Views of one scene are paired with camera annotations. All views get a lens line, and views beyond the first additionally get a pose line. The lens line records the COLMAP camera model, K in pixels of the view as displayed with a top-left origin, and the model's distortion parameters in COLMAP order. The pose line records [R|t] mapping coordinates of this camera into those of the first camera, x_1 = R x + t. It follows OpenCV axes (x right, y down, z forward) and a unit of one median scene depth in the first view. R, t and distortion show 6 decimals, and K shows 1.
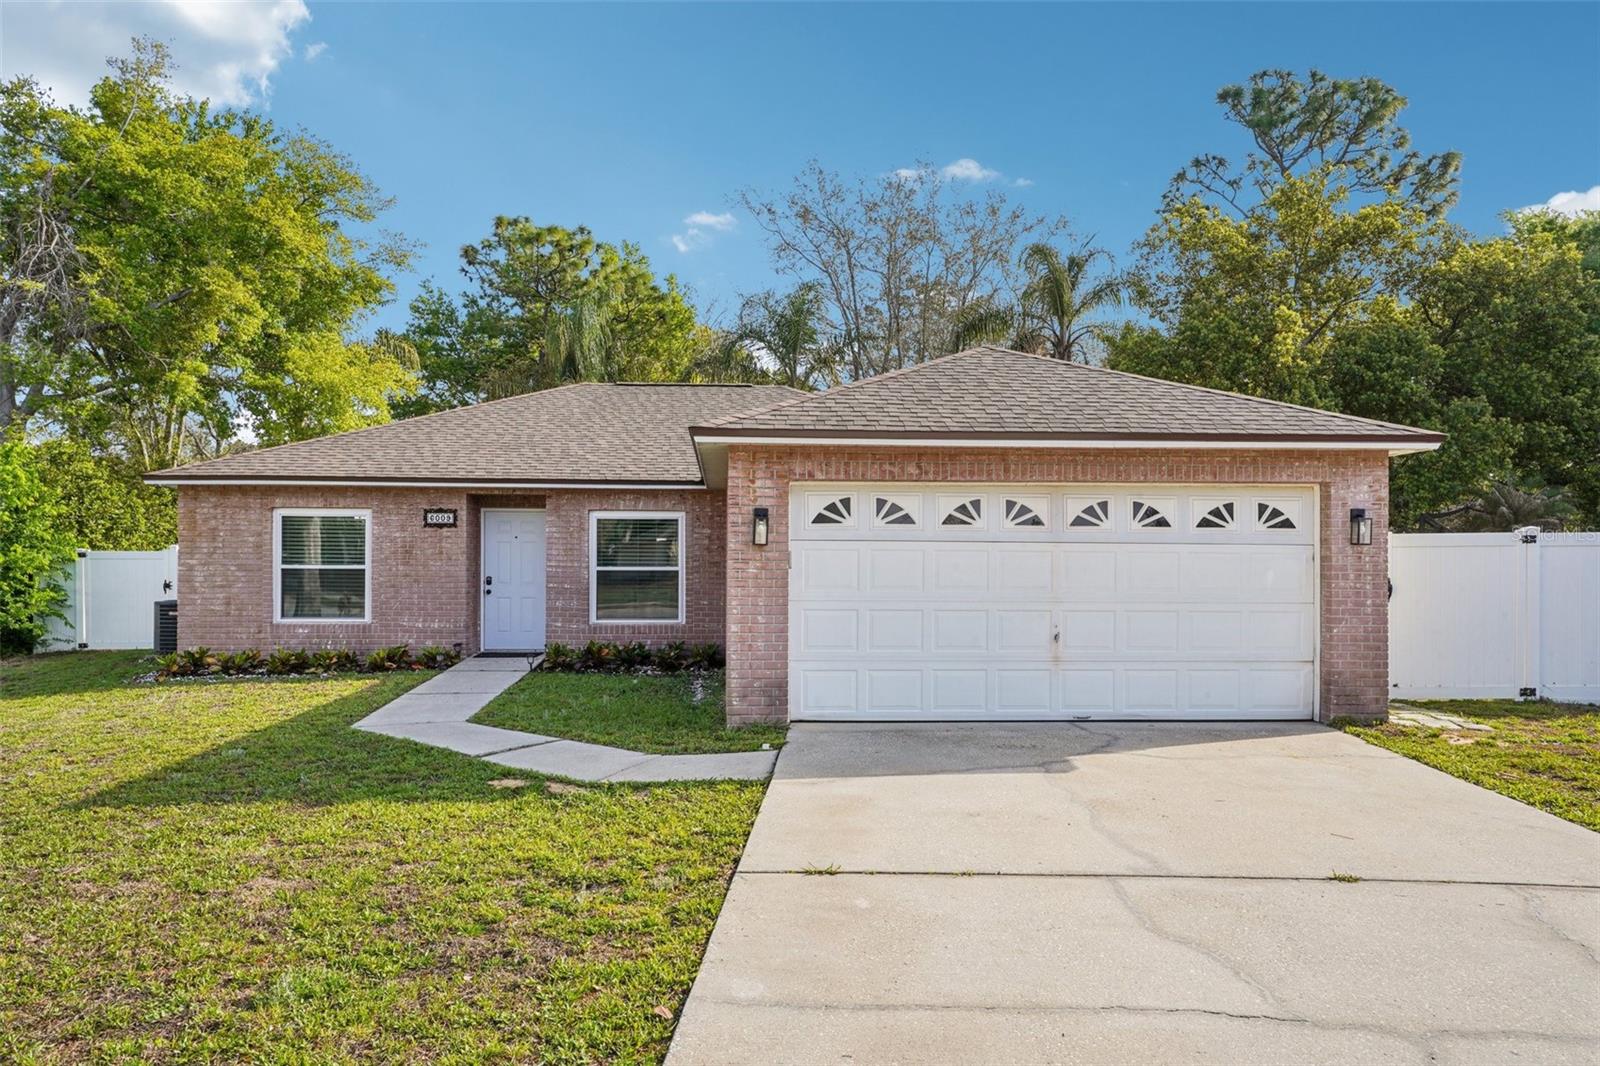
lens RADIAL K [[1167.6, 0, 798.9], [0, 1167.6, 567.2], [0, 0, 1]] dist [0.070087, 0.002203]
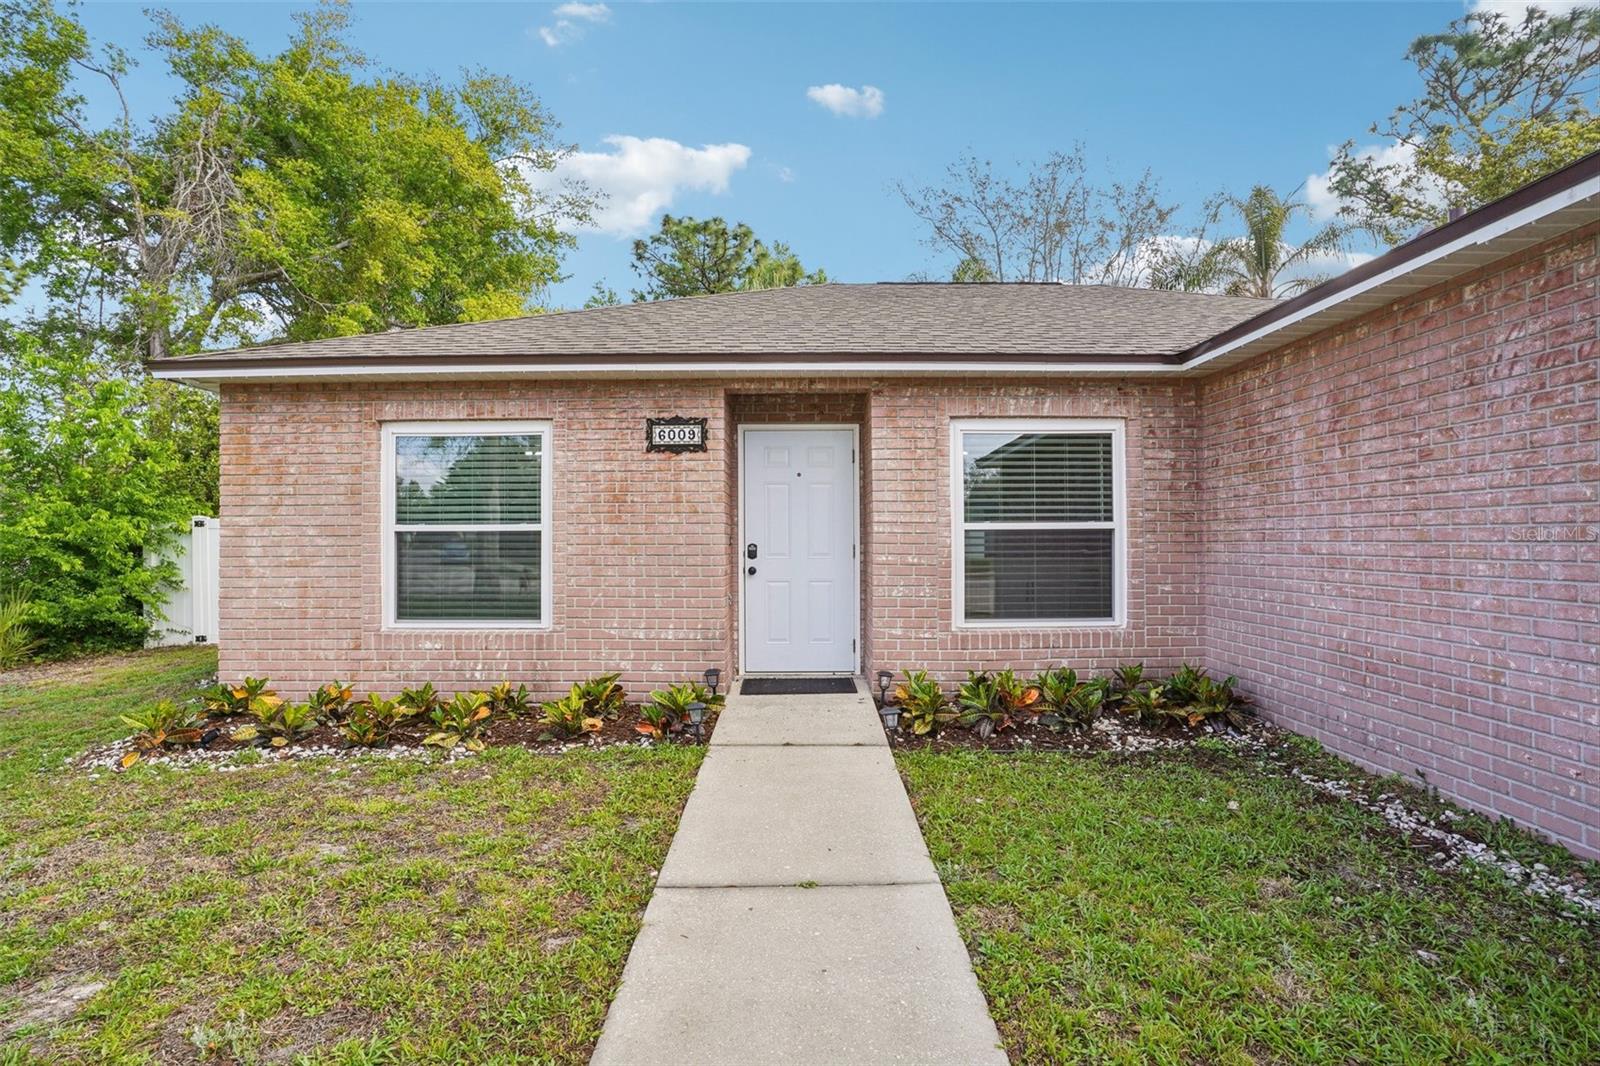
lens RADIAL K [[785.4, 0, 792.9], [0, 785.4, 529.0], [0, 0, 1]] dist [-0.004380, -0.000011]
pose [[0.998864, -0.009819, -0.046636, -0.235238], [0.008929, 0.999775, -0.019252, 0.008571], [0.046814, 0.018814, 0.998726, 0.643671]]
